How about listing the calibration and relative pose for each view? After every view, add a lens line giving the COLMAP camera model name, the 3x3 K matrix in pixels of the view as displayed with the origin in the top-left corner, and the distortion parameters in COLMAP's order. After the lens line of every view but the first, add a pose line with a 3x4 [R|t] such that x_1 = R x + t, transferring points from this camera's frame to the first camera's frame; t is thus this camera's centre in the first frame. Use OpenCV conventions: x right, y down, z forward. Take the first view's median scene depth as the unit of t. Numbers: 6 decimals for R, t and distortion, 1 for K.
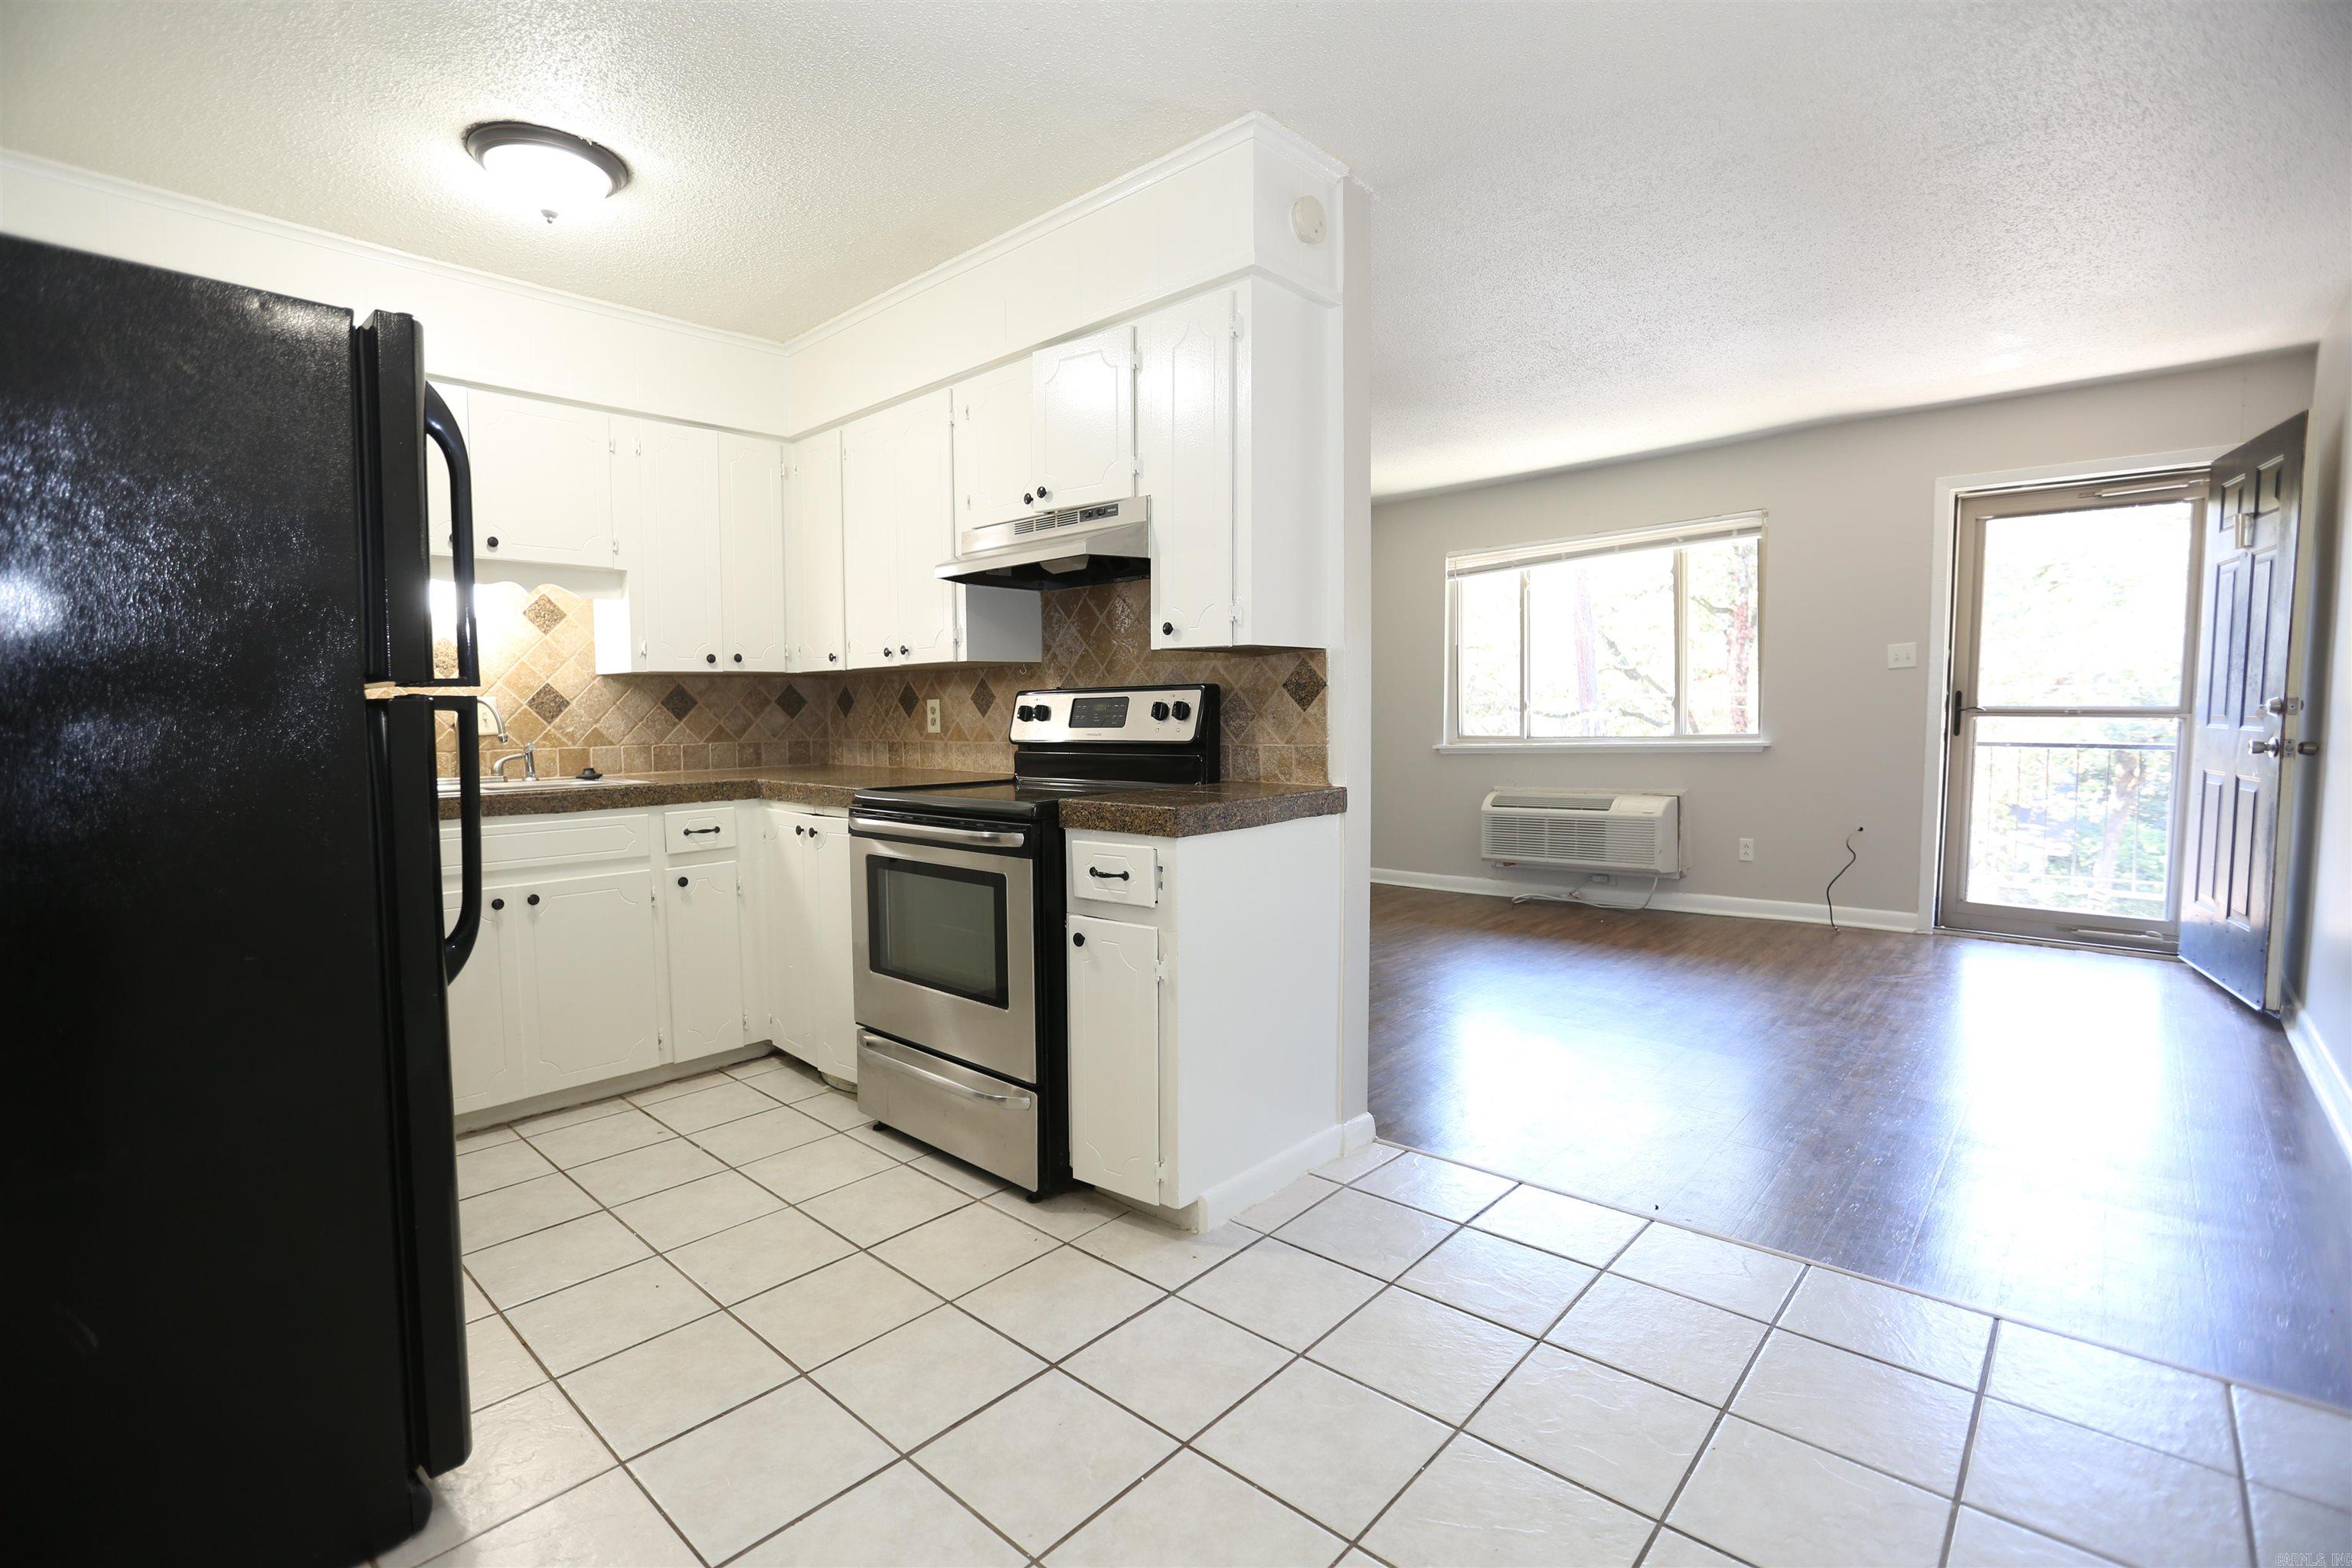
lens RADIAL K [[1065.7, 0, 1174.6], [0, 1065.7, 783.7], [0, 0, 1]] dist [-0.043179, 0.012704]
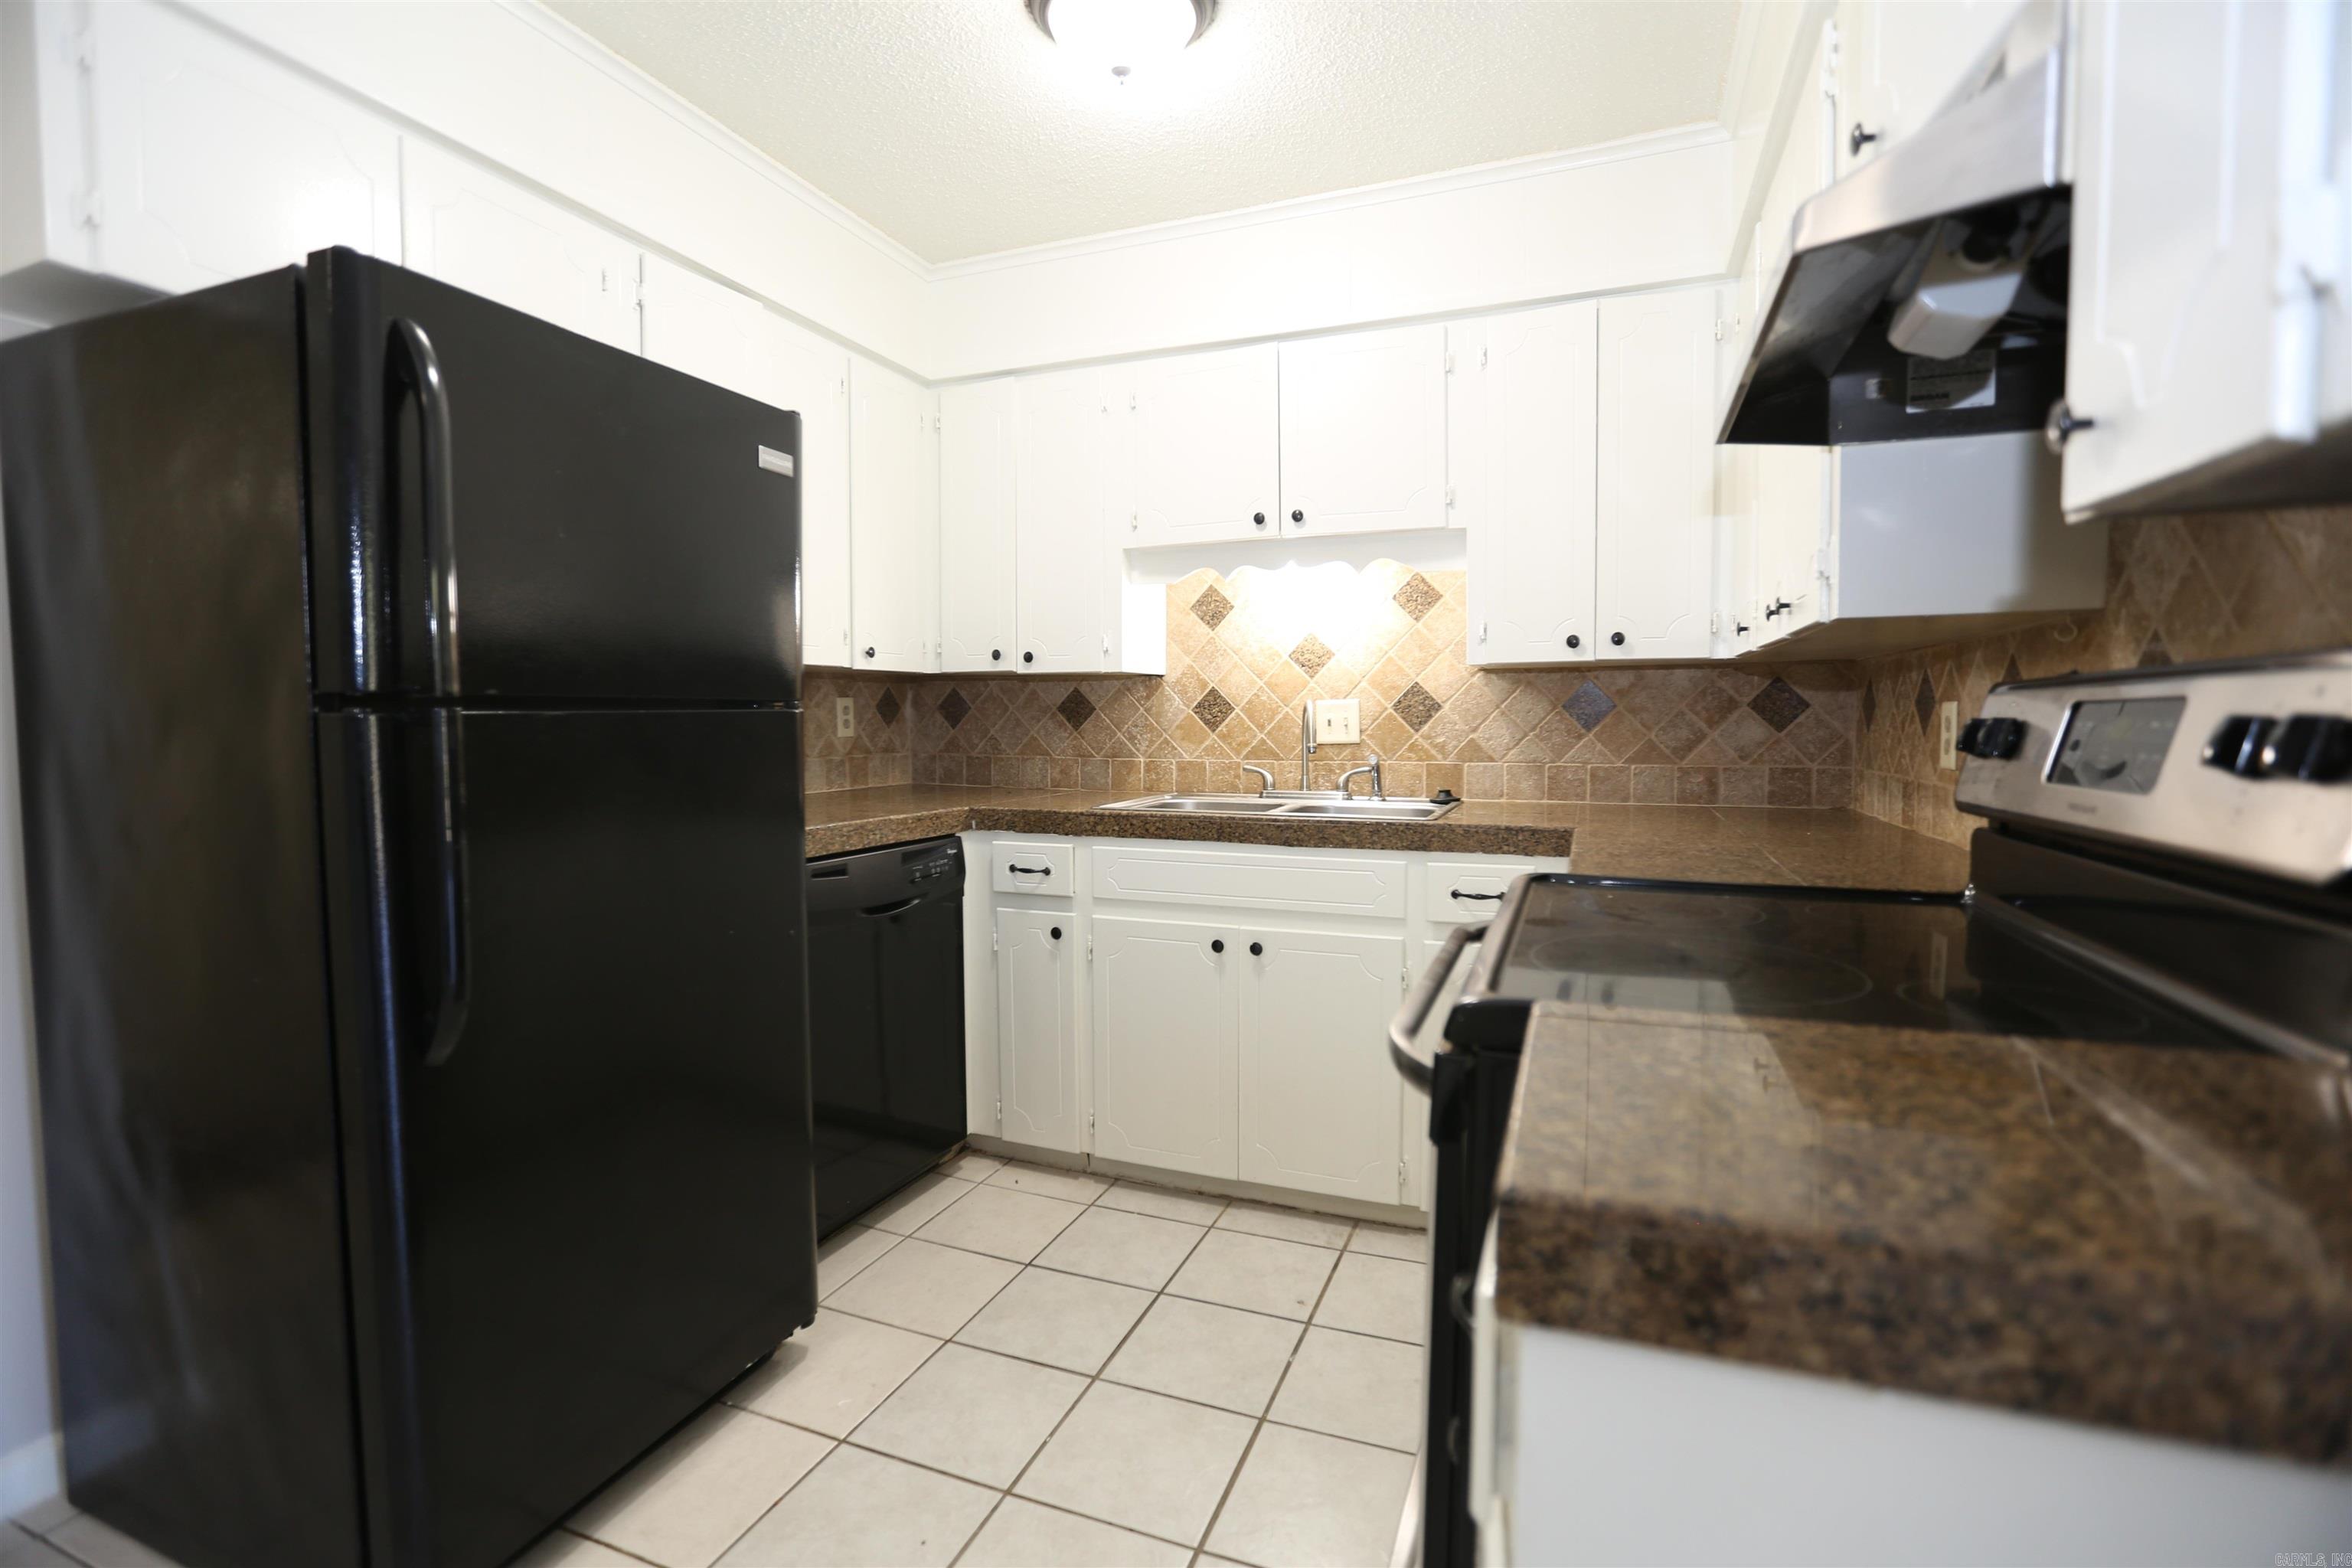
lens RADIAL K [[1065.7, 0, 1173.5], [0, 1065.7, 780.3], [0, 0, 1]] dist [-0.043179, 0.012704]
pose [[0.358525, 0.065221, -0.931239, 0.088201], [-0.066183, 0.996822, 0.044334, -0.035665], [0.931171, 0.045737, 0.361702, 0.431162]]
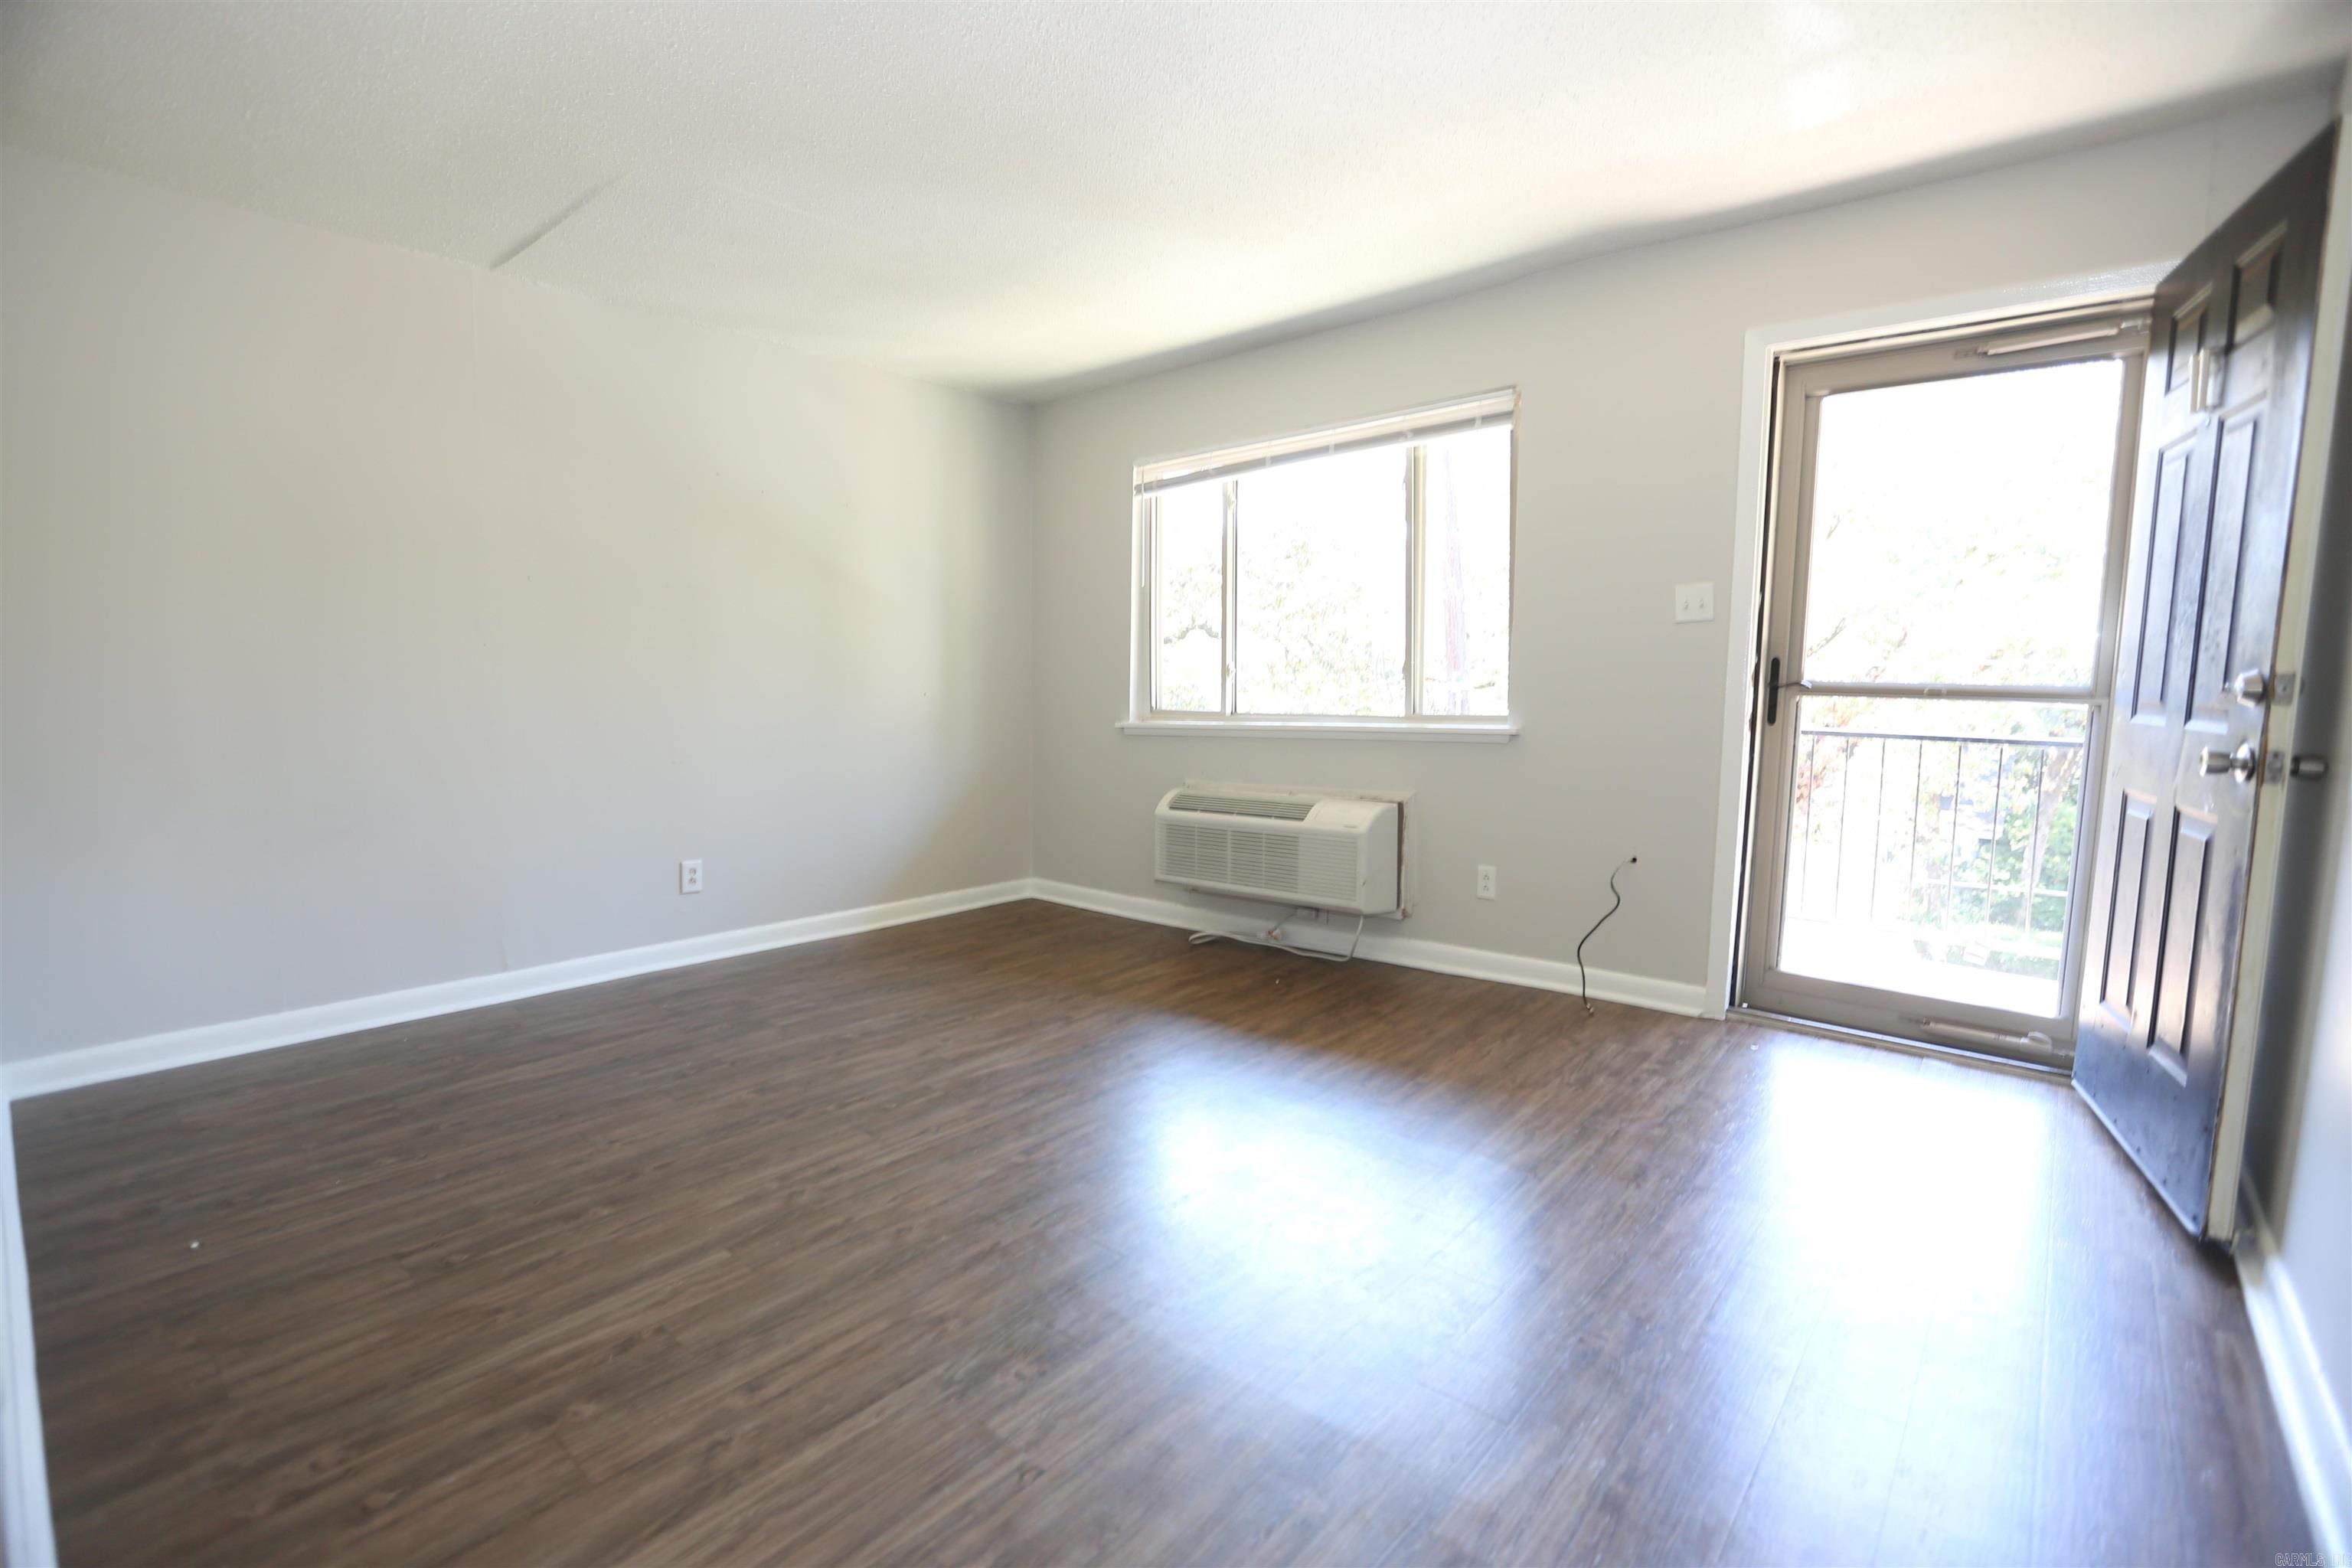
lens RADIAL K [[1065.7, 0, 1182.0], [0, 1065.7, 783.2], [0, 0, 1]] dist [-0.043179, 0.012704]
pose [[0.999099, 0.013848, 0.040116, 0.391894], [-0.015130, 0.999379, 0.031824, -0.027239], [-0.039650, -0.032403, 0.998688, 0.387108]]
